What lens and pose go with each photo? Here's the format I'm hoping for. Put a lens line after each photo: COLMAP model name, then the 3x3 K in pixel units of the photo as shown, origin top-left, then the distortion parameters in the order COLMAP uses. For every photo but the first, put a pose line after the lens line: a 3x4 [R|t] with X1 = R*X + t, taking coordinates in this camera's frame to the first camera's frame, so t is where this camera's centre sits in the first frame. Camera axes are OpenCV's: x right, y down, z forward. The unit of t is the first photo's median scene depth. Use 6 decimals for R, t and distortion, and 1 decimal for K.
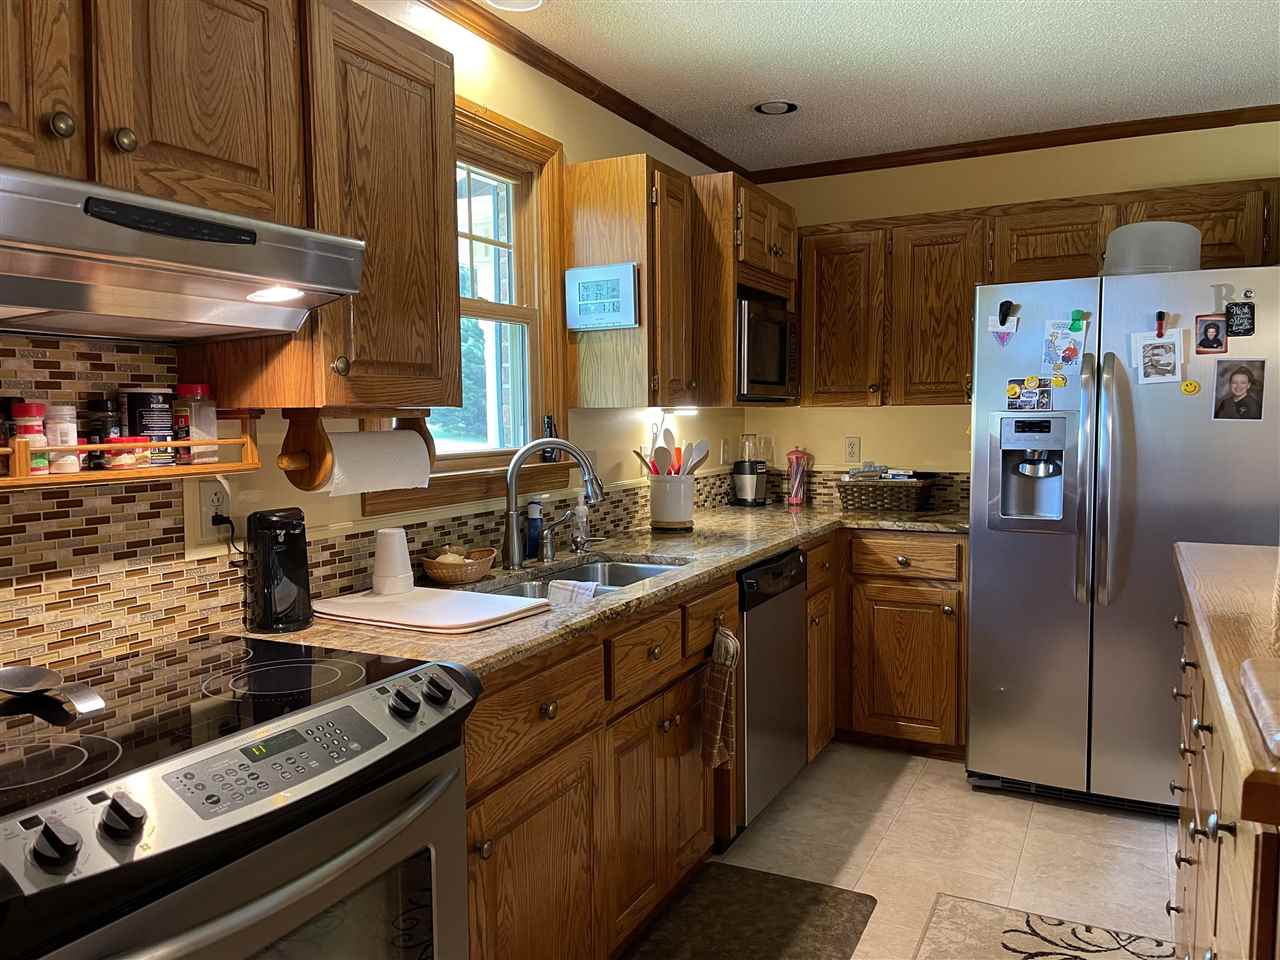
lens RADIAL K [[959.8, 0, 637.3], [0, 959.8, 478.9], [0, 0, 1]] dist [0.028967, -0.018313]
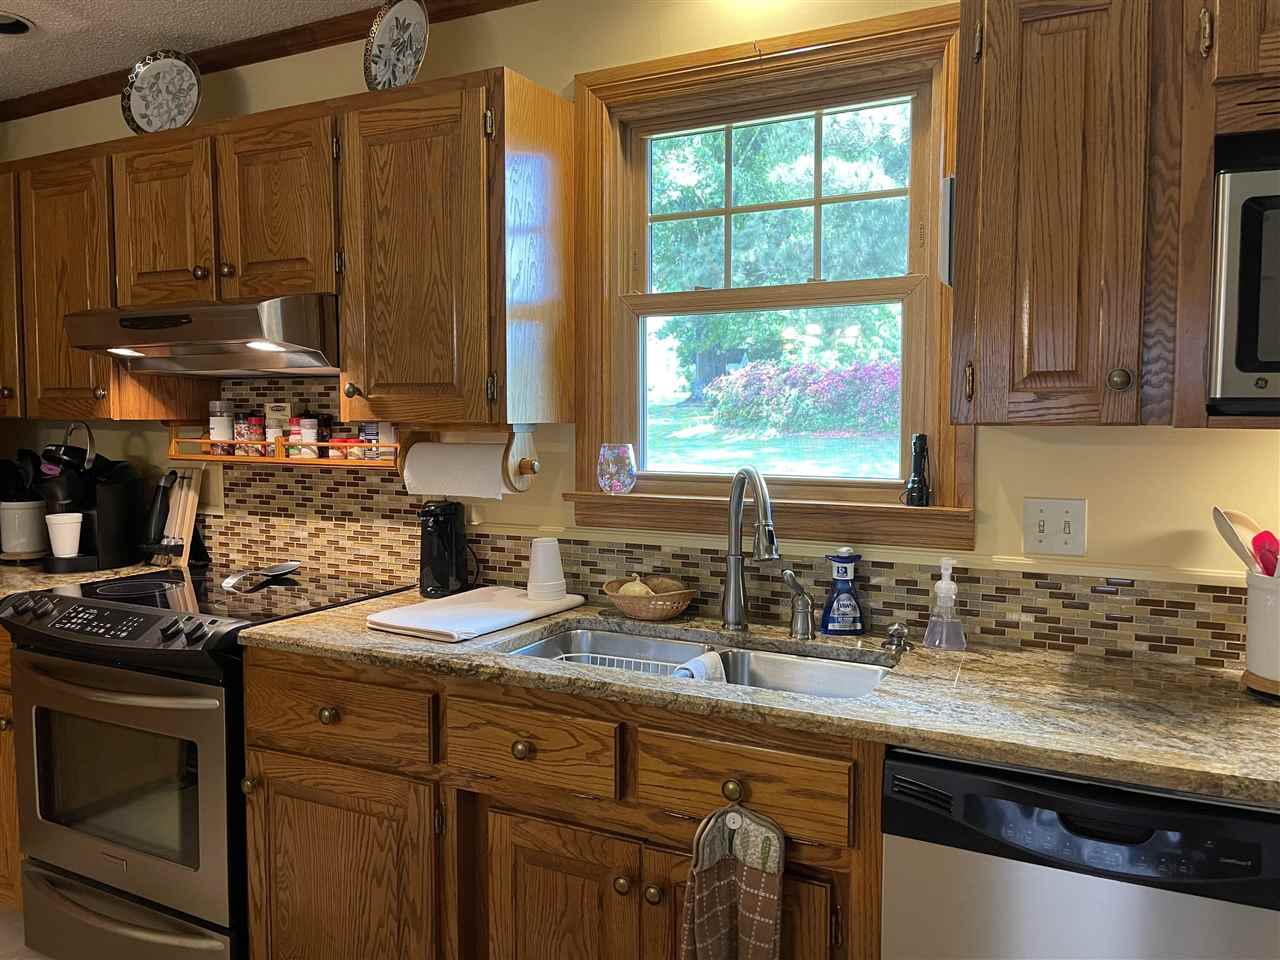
lens RADIAL K [[959.8, 0, 638.1], [0, 959.8, 474.7], [0, 0, 1]] dist [0.028967, -0.018313]
pose [[0.008360, 0.073017, -0.997296, 0.999846], [-0.072069, 0.994781, 0.072229, -0.127213], [0.997365, 0.071270, 0.013579, 1.394748]]
